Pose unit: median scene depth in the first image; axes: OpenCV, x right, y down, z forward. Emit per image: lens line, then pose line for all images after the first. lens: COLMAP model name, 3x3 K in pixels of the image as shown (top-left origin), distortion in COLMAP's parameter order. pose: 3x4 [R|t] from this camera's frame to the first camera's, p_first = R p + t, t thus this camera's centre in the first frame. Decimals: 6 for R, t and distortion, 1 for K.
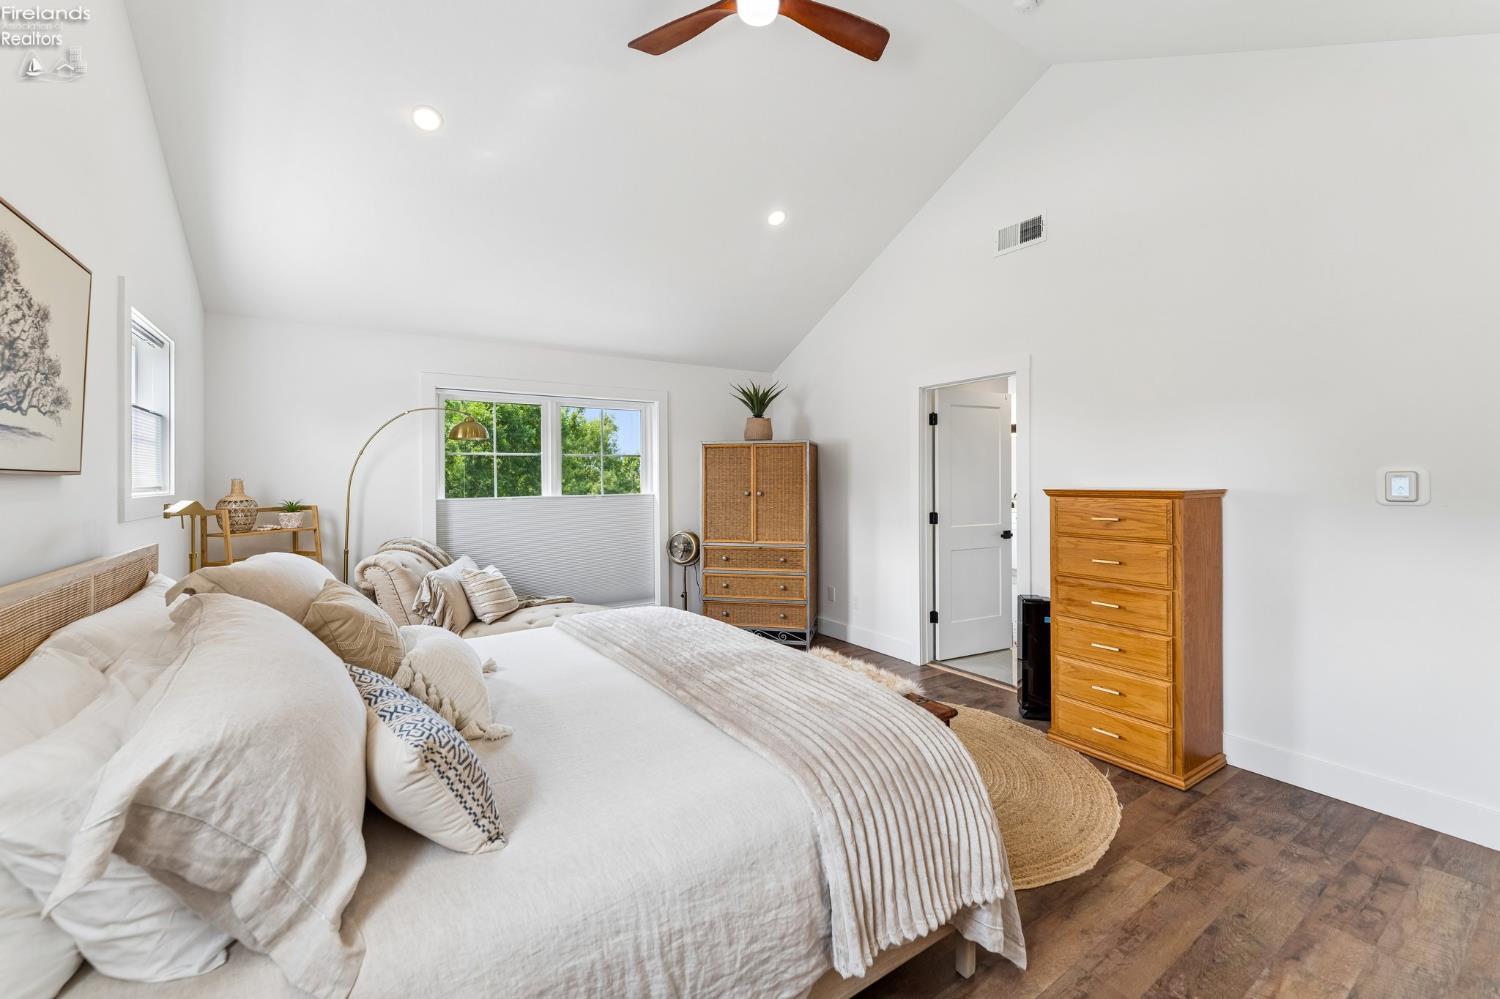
lens RADIAL K [[605.3, 0, 747.9], [0, 605.3, 473.9], [0, 0, 1]] dist [-0.002061, -0.000093]
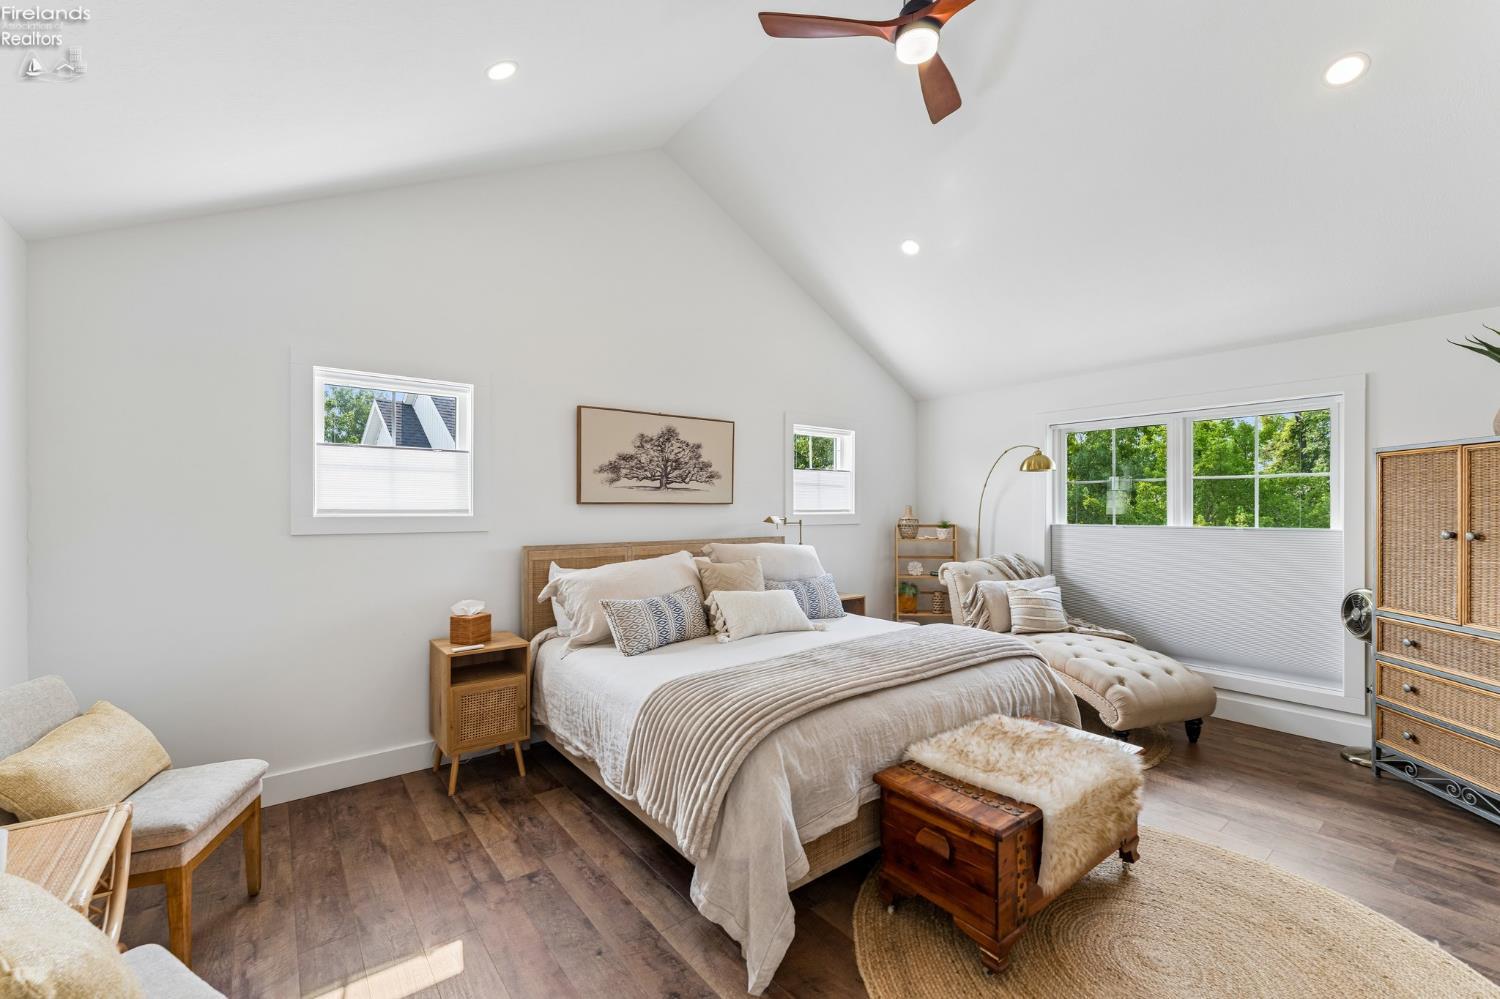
lens RADIAL K [[592.6, 0, 750.0], [0, 592.6, 499.5], [0, 0, 1]] dist [0.001105, 0.000155]
pose [[0.081517, -0.006877, -0.996648, 0.489682], [0.006201, 0.999960, -0.006393, -0.000280], [0.996653, -0.005659, 0.081557, 0.315333]]
